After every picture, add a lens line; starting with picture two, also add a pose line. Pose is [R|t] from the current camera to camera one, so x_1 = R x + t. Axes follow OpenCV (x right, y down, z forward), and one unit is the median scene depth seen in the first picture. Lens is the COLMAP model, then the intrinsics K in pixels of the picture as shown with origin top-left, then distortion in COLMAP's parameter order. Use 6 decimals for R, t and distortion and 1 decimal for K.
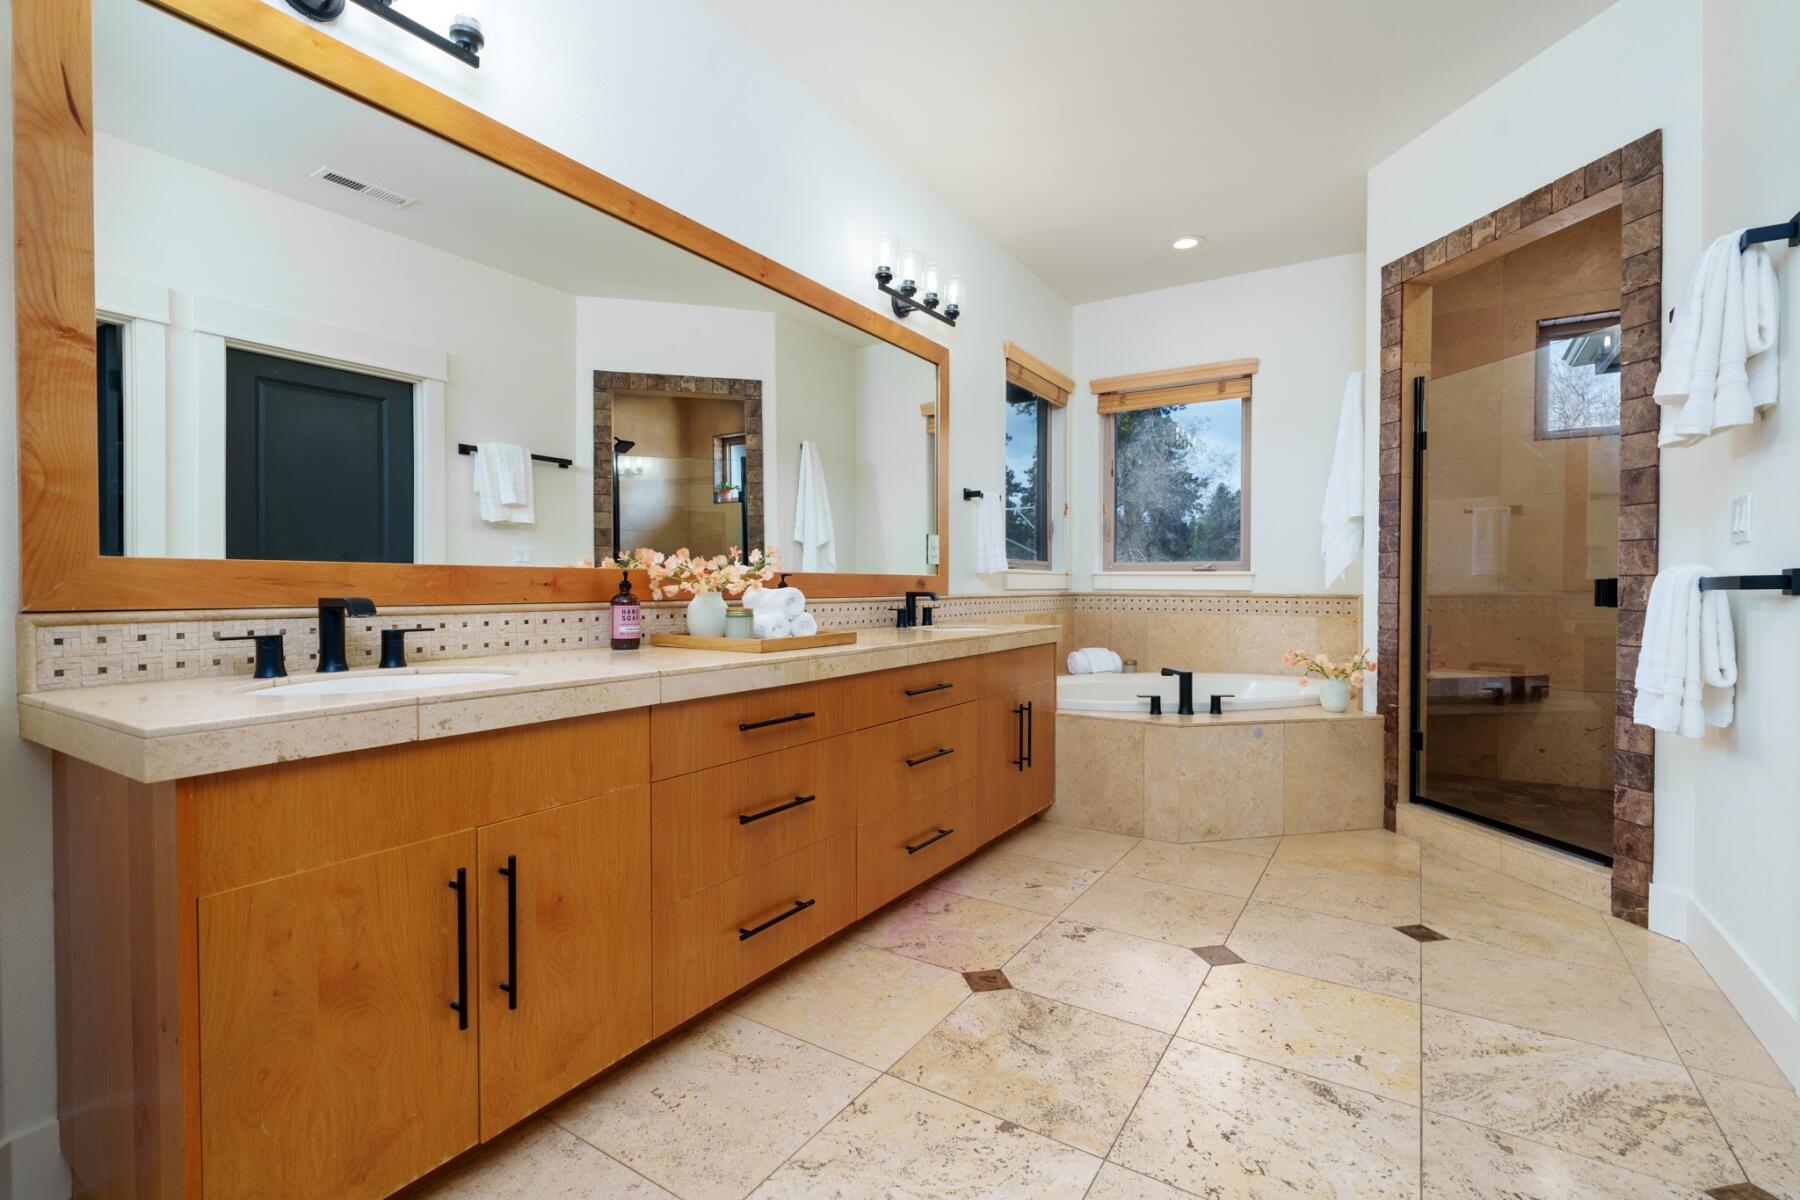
lens RADIAL K [[807.7, 0, 900.0], [0, 807.7, 600.0], [0, 0, 1]] dist [0.000368, 0.000141]
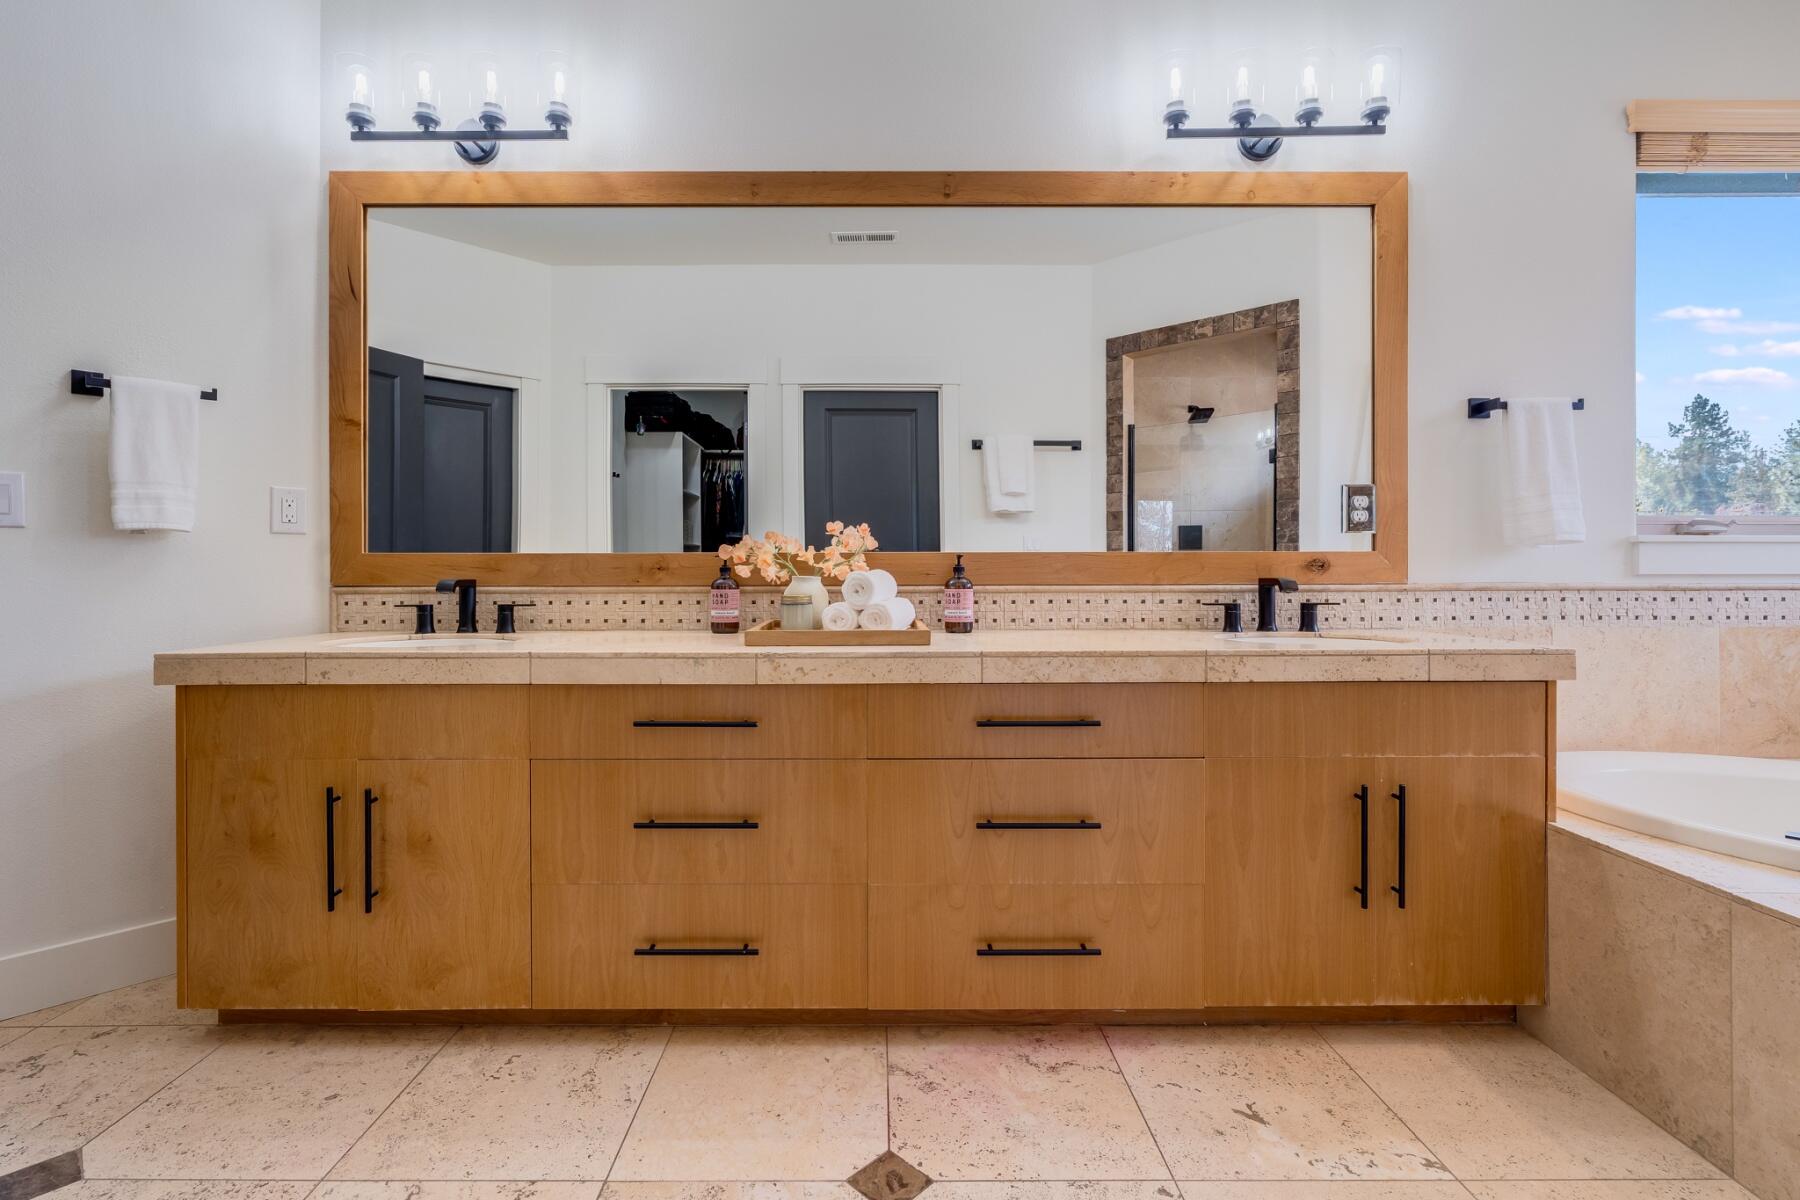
lens RADIAL K [[827.0, 0, 894.2], [0, 827.0, 573.5], [0, 0, 1]] dist [-0.002403, 0.000245]
pose [[0.544265, 0.000514, -0.838913, 0.639444], [-0.012492, 0.999894, -0.007492, -0.008036], [0.838820, 0.014558, 0.544214, 0.617355]]
